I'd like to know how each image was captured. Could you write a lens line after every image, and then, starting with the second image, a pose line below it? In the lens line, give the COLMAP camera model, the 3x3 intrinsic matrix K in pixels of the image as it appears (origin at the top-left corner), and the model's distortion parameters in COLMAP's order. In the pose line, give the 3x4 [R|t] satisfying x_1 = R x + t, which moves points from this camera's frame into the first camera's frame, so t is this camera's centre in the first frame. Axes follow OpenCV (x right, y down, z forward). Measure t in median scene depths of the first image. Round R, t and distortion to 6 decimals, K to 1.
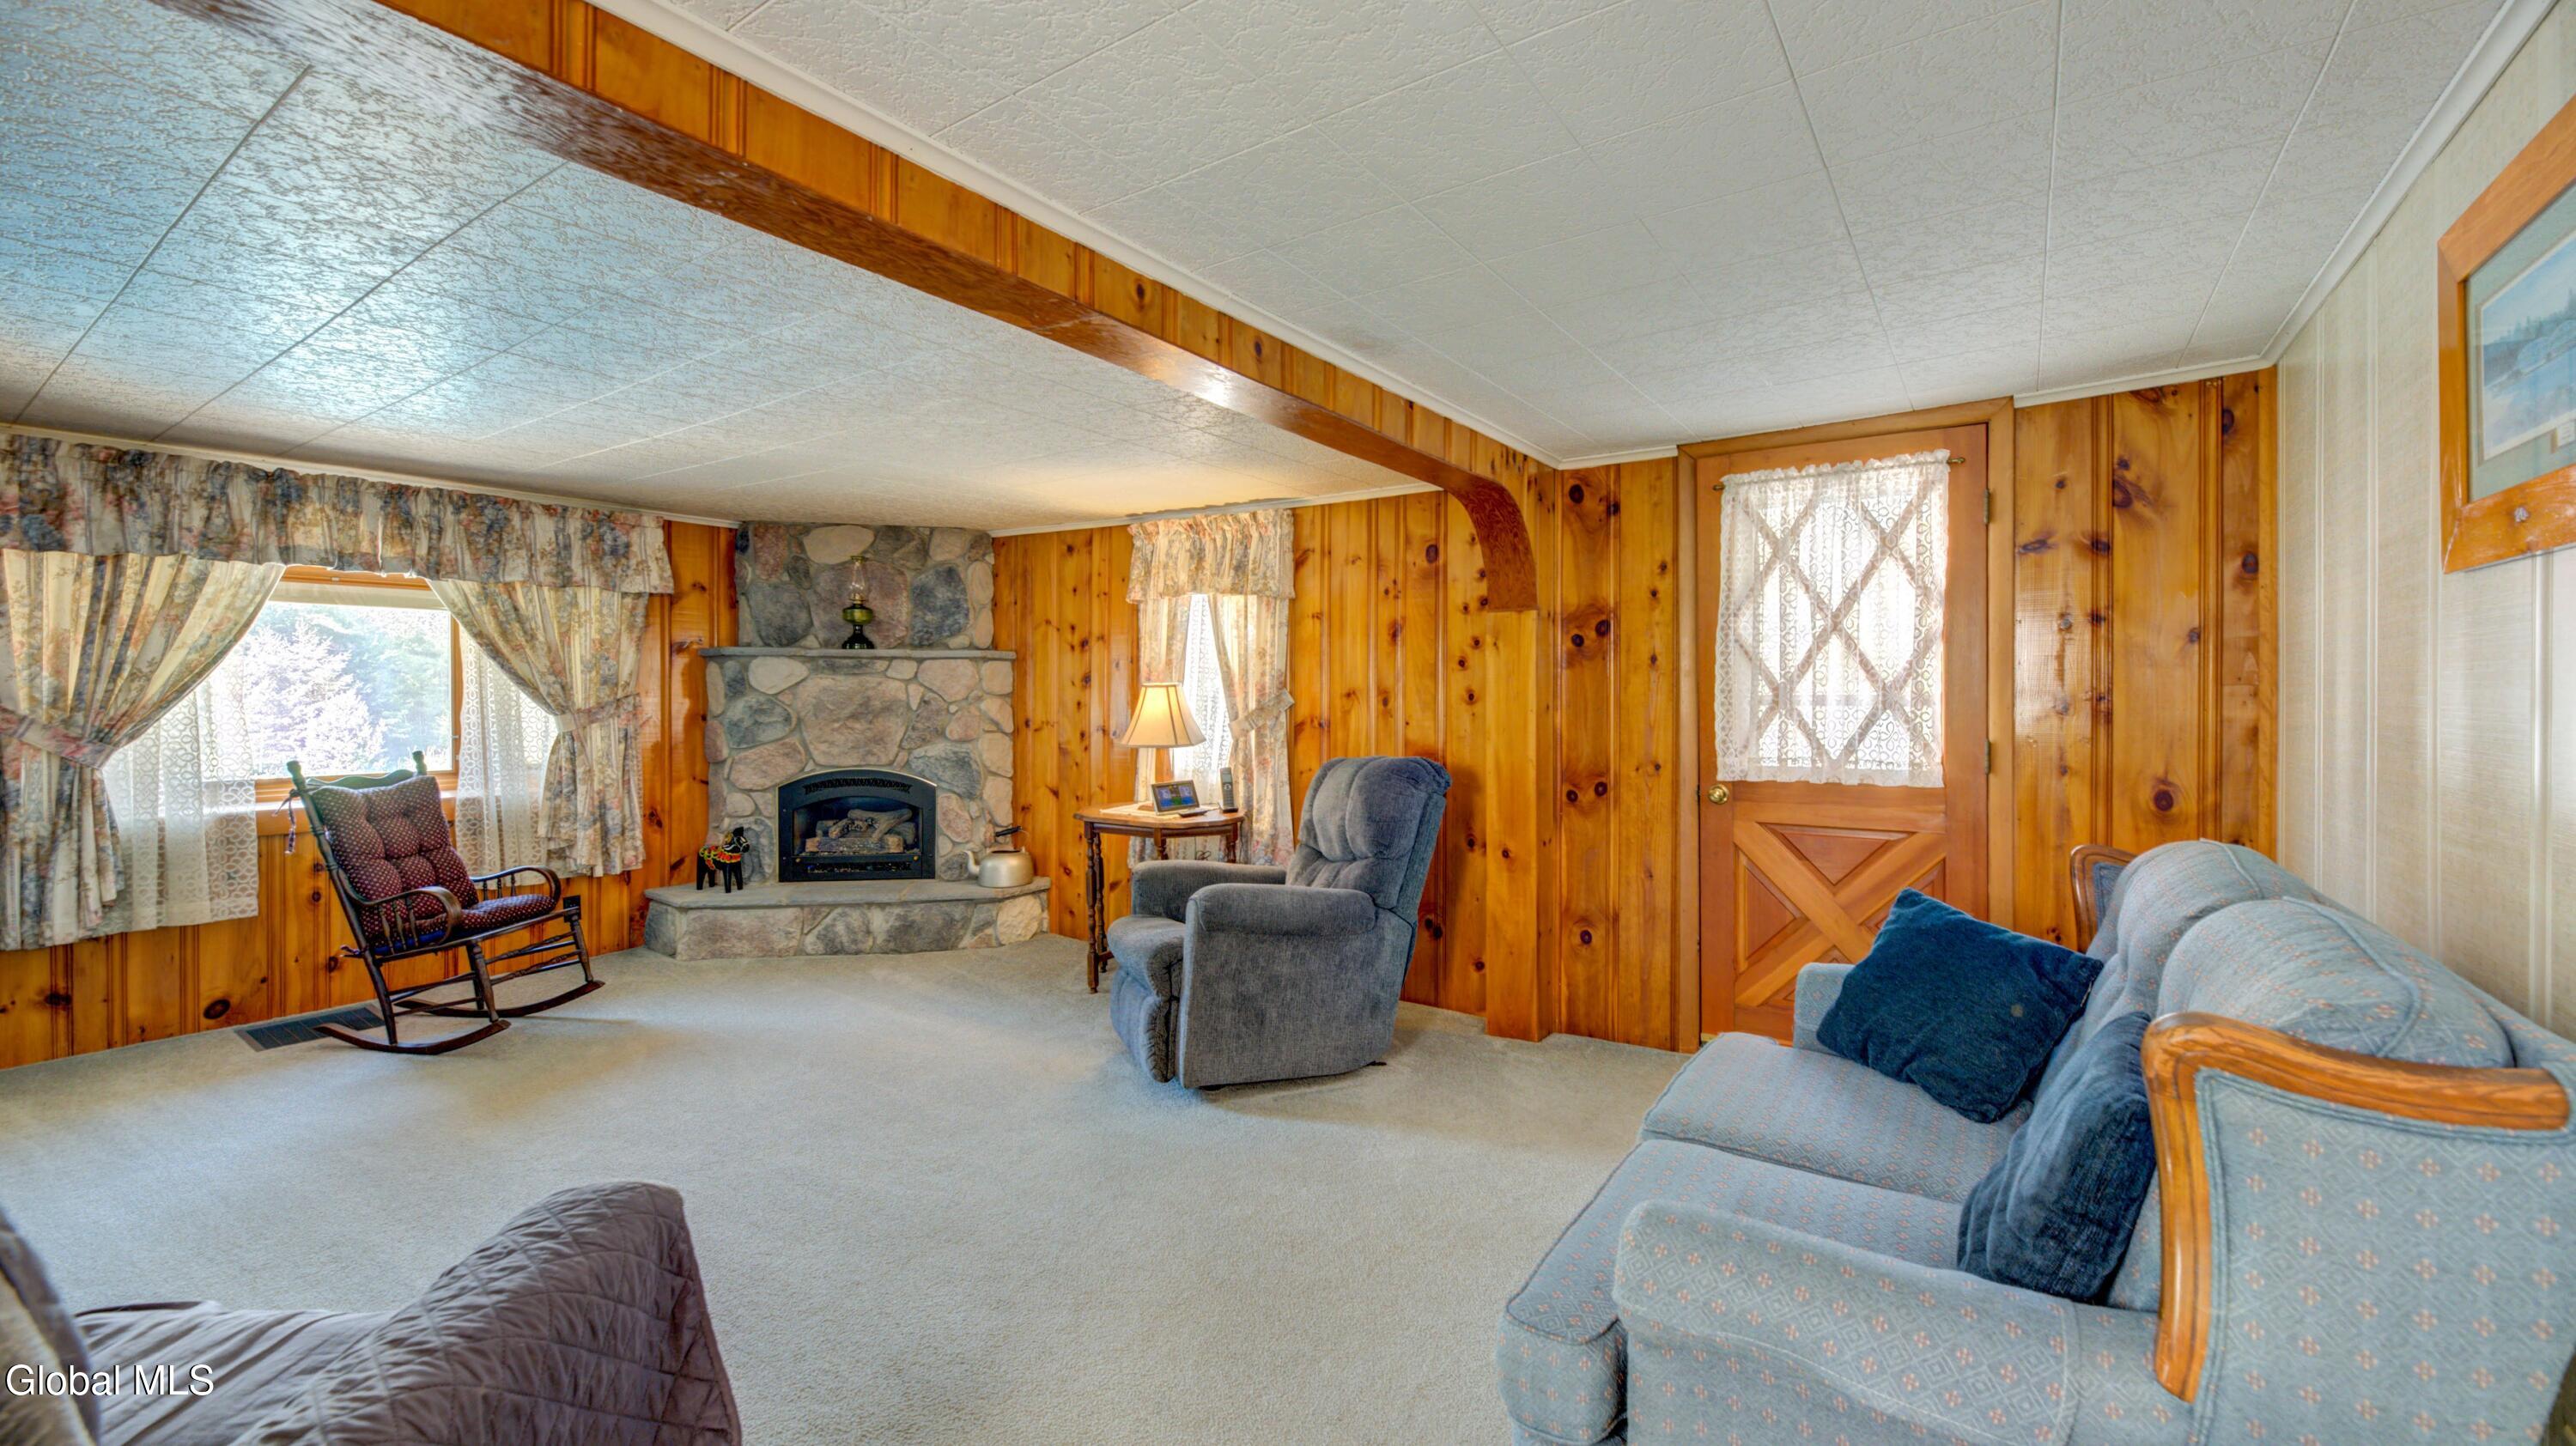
lens RADIAL K [[1049.8, 0, 1284.8], [0, 1049.8, 705.4], [0, 0, 1]] dist [-0.001647, -0.000425]
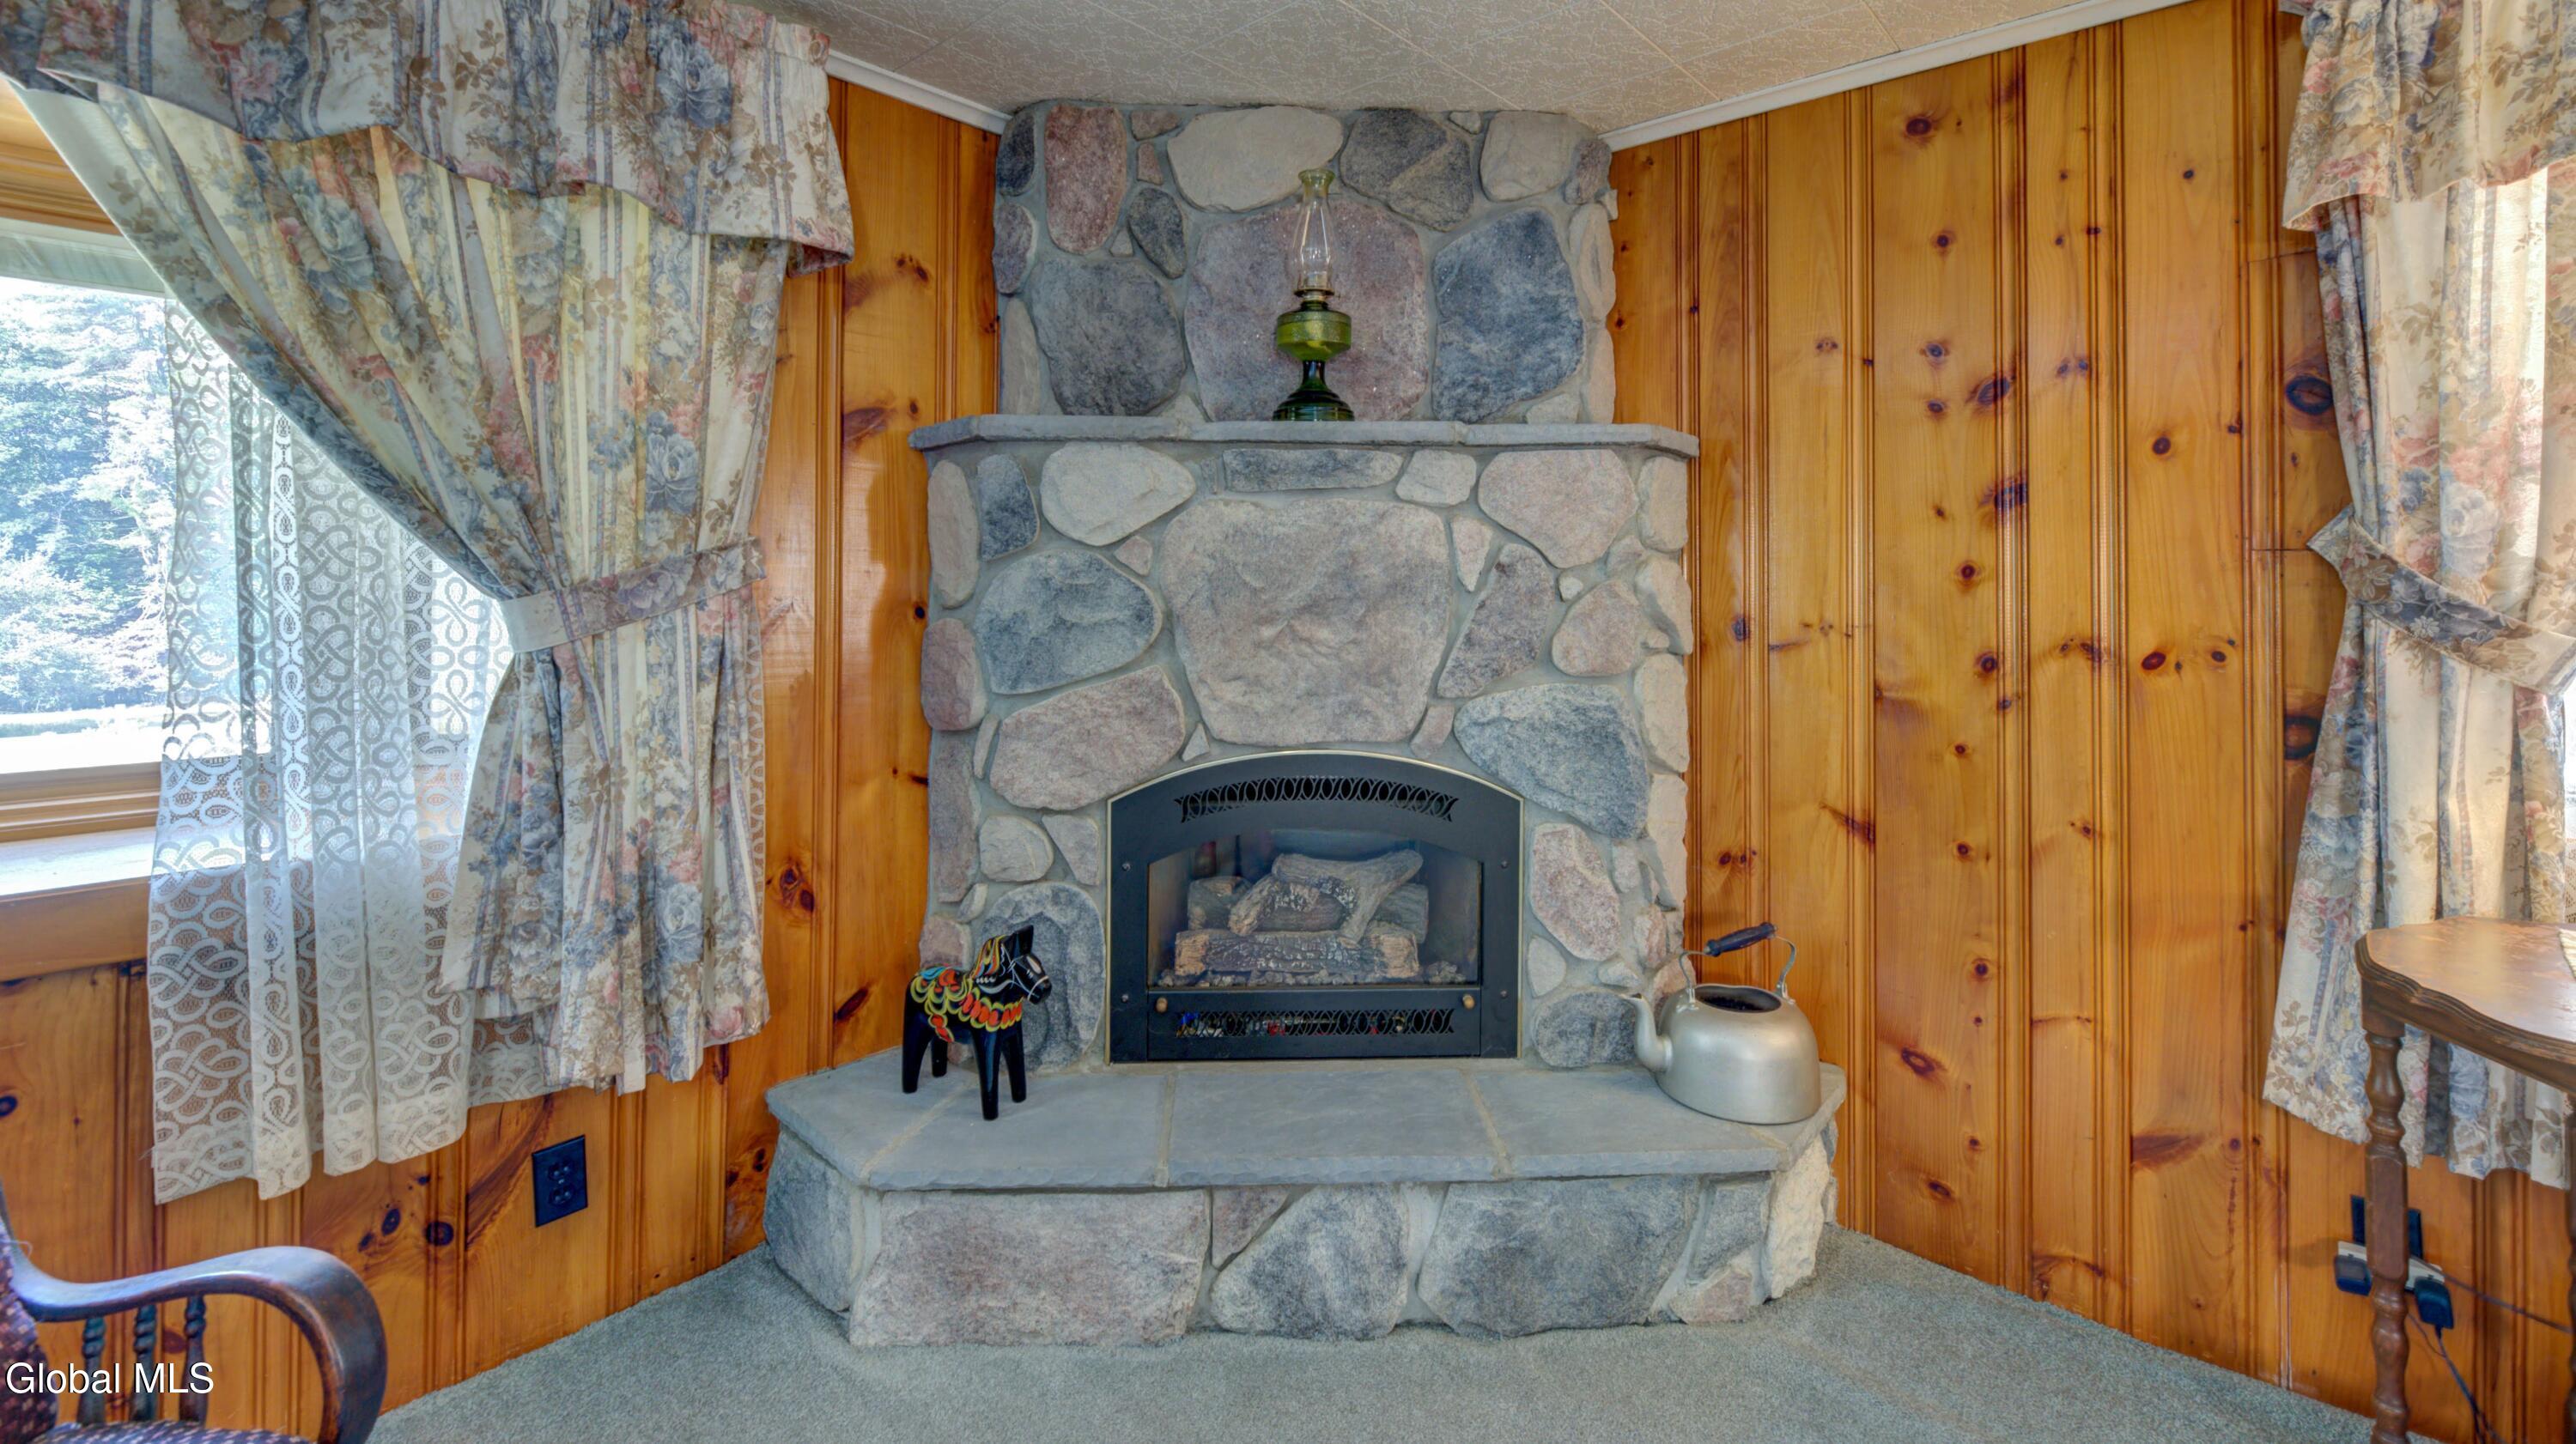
lens RADIAL K [[1115.5, 0, 1279.4], [0, 1115.5, 578.7], [0, 0, 1]] dist [-0.000948, -0.000272]
pose [[0.989849, -0.003575, -0.142075, -0.377767], [-0.000508, 0.999588, -0.028689, 0.011884], [0.142119, 0.028470, 0.989440, 0.635314]]
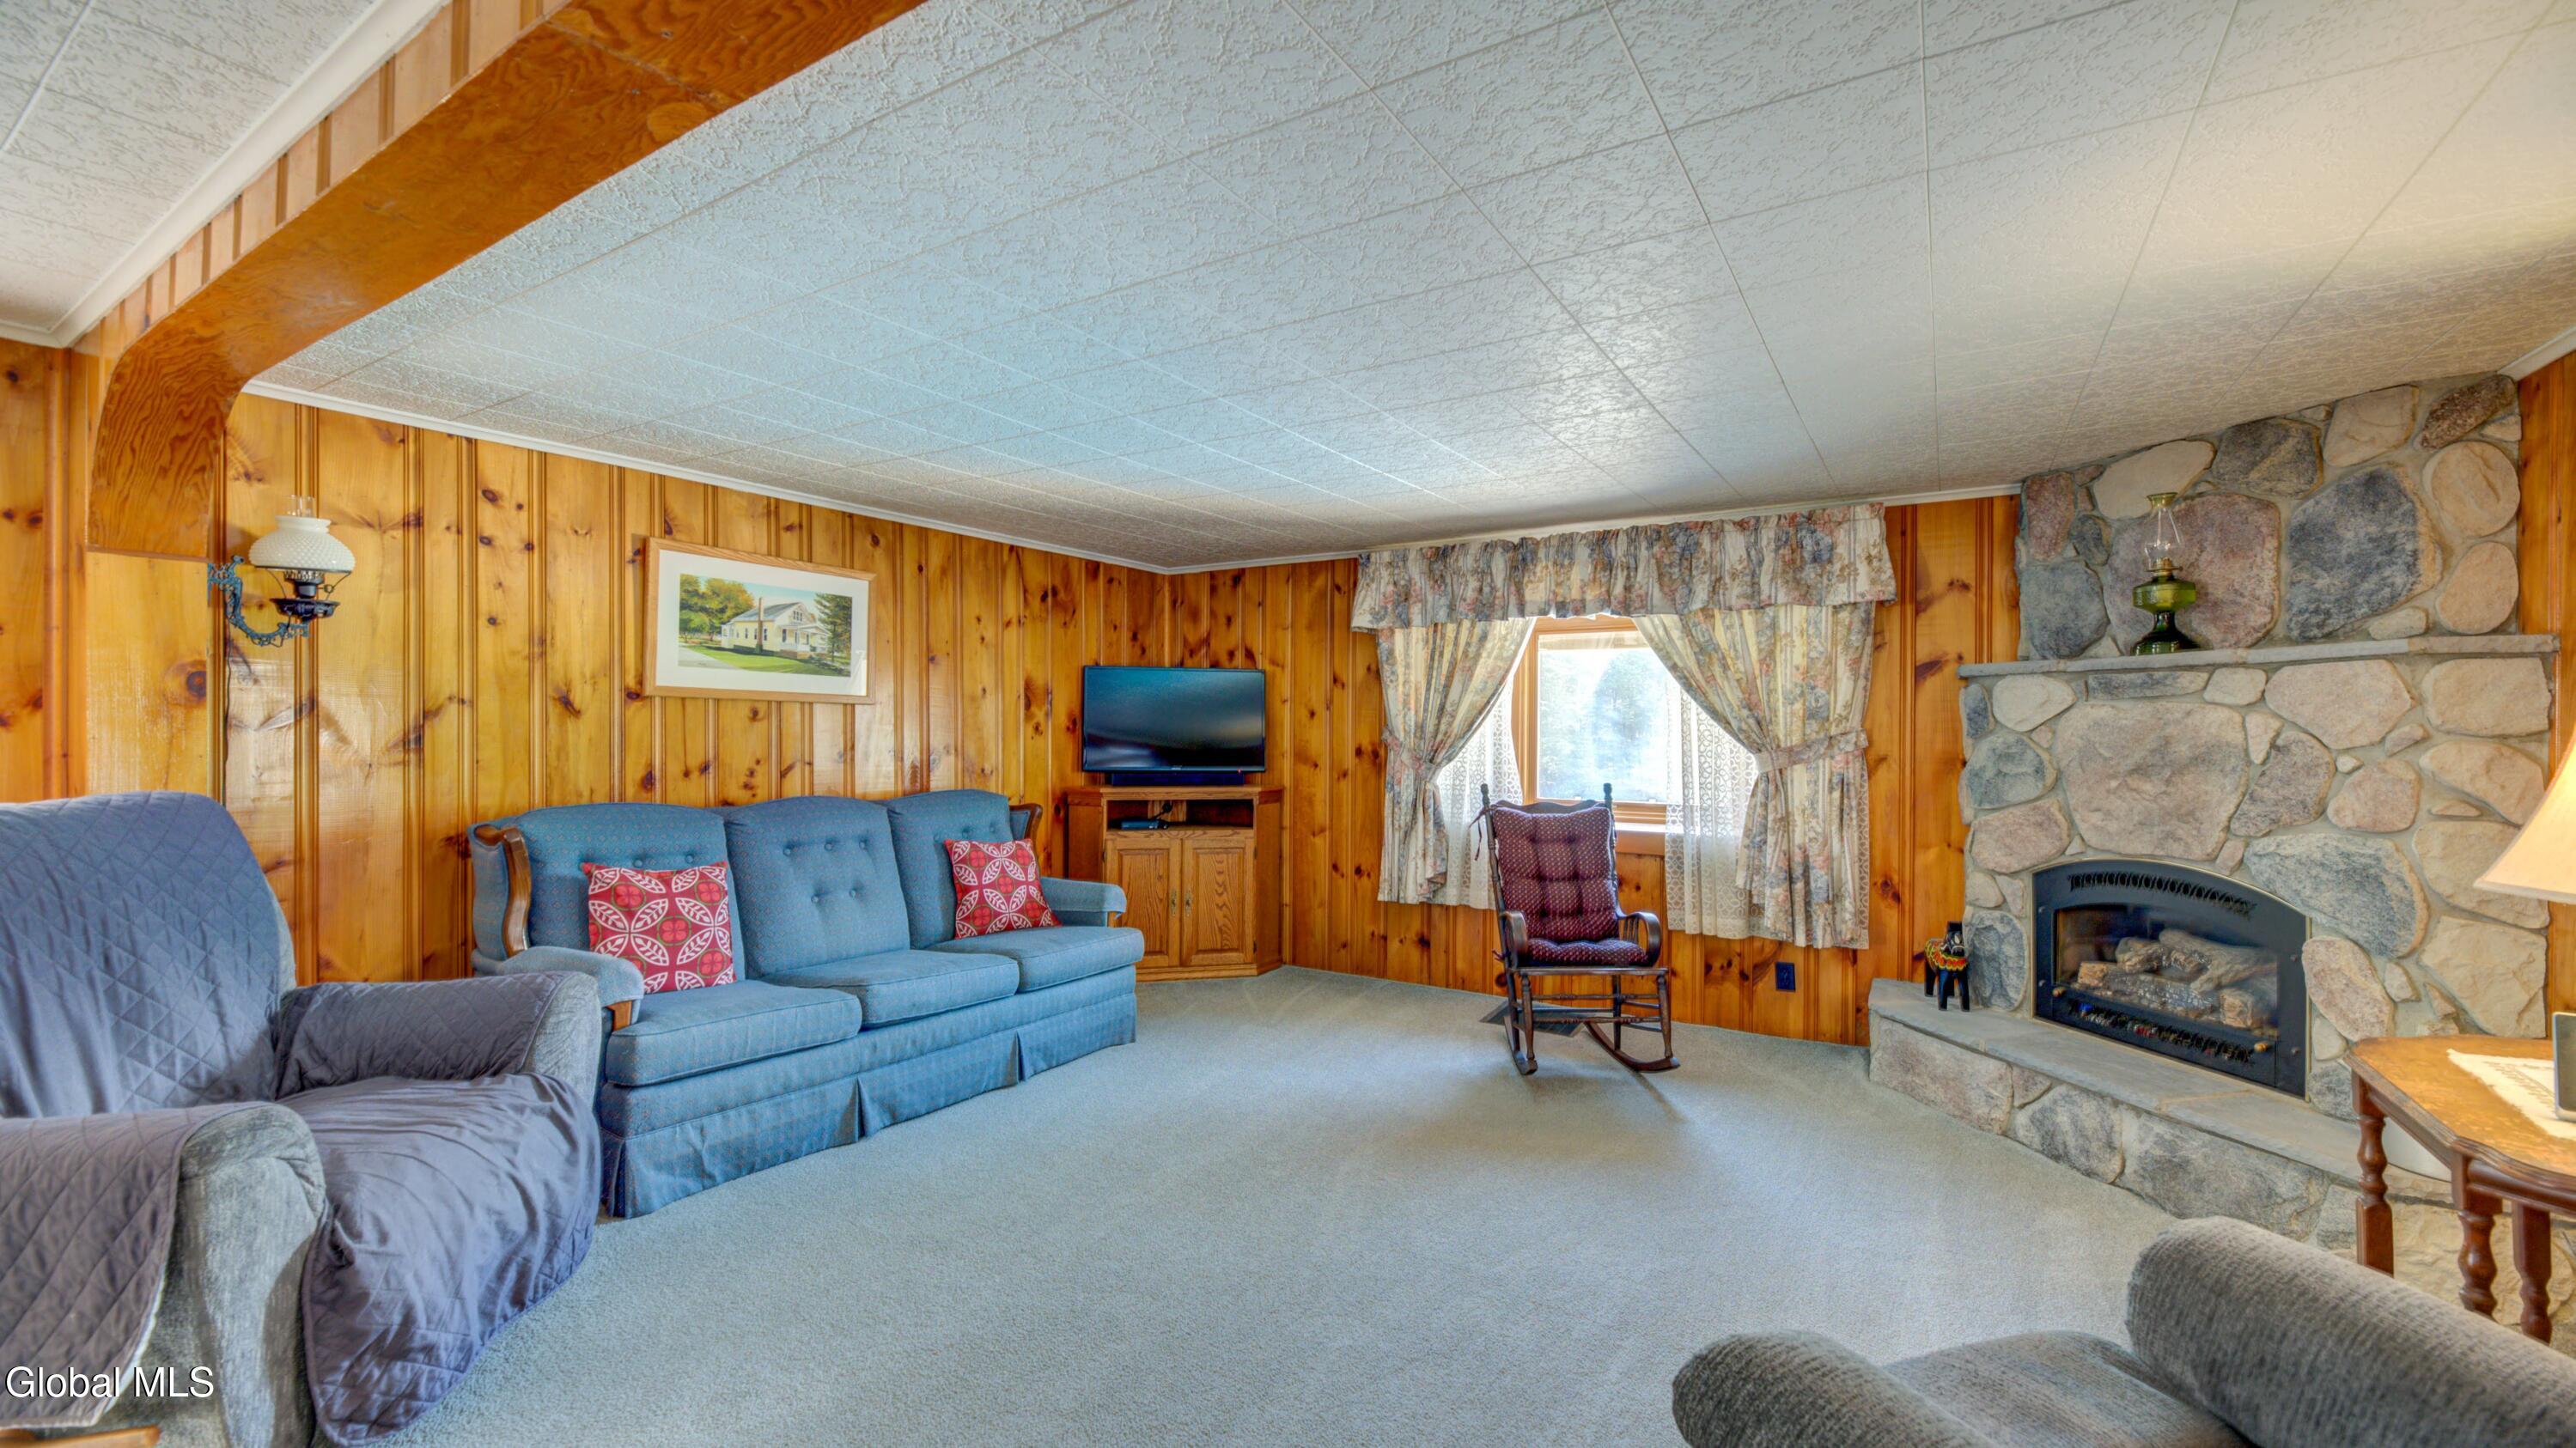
lens RADIAL K [[1025.9, 0, 1288.0], [0, 1025.9, 724.0], [0, 0, 1]] dist [0.000364, -0.002336]
pose [[0.043469, -0.004115, -0.999046, 0.141791], [-0.020371, 0.999780, -0.005005, -0.002834], [0.998847, 0.020569, 0.043376, 0.514026]]
